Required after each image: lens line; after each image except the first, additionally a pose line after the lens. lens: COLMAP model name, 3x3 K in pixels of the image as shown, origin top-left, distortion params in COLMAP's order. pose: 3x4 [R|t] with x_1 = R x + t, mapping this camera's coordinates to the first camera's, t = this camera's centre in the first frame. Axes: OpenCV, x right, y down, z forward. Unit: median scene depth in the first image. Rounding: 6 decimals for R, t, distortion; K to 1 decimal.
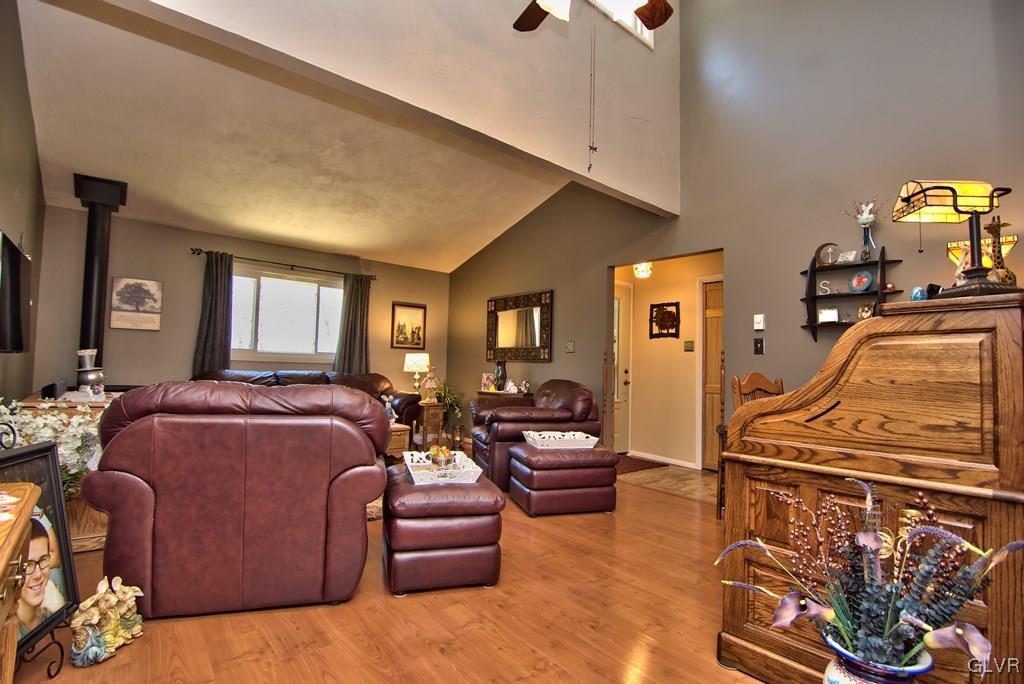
lens RADIAL K [[490.0, 0, 513.2], [0, 490.0, 344.0], [0, 0, 1]] dist [-0.004989, -0.001114]
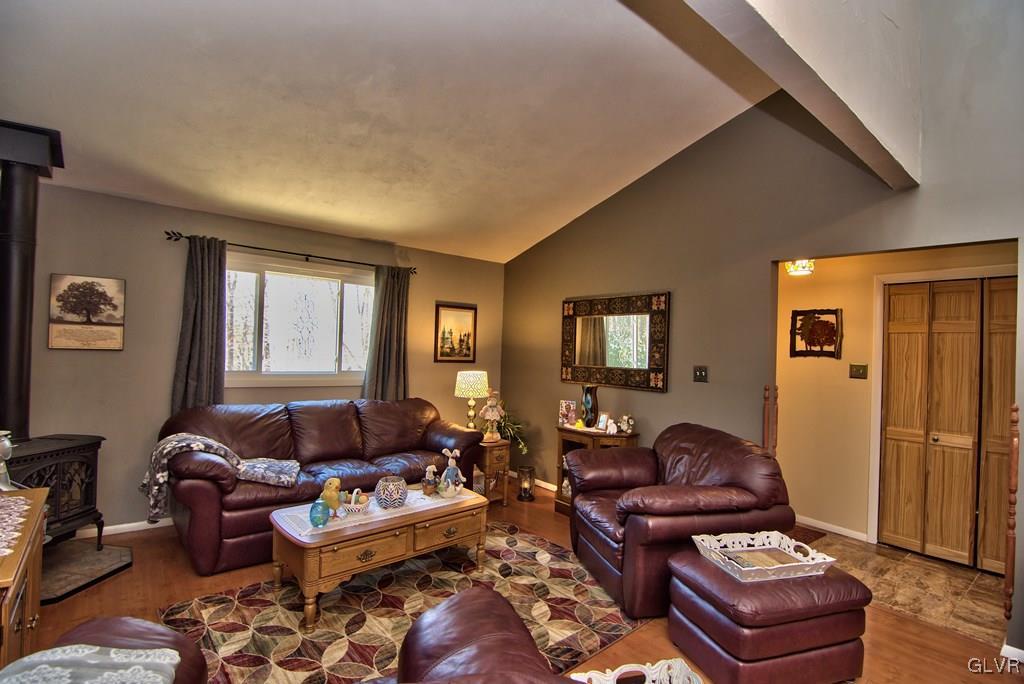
lens RADIAL K [[490.0, 0, 511.0], [0, 490.0, 343.5], [0, 0, 1]] dist [-0.004989, -0.001114]
pose [[0.999929, 0.006456, -0.010061, -0.144143], [-0.006072, 0.999271, 0.037687, -0.060256], [0.010297, -0.037623, 0.999239, 0.277011]]
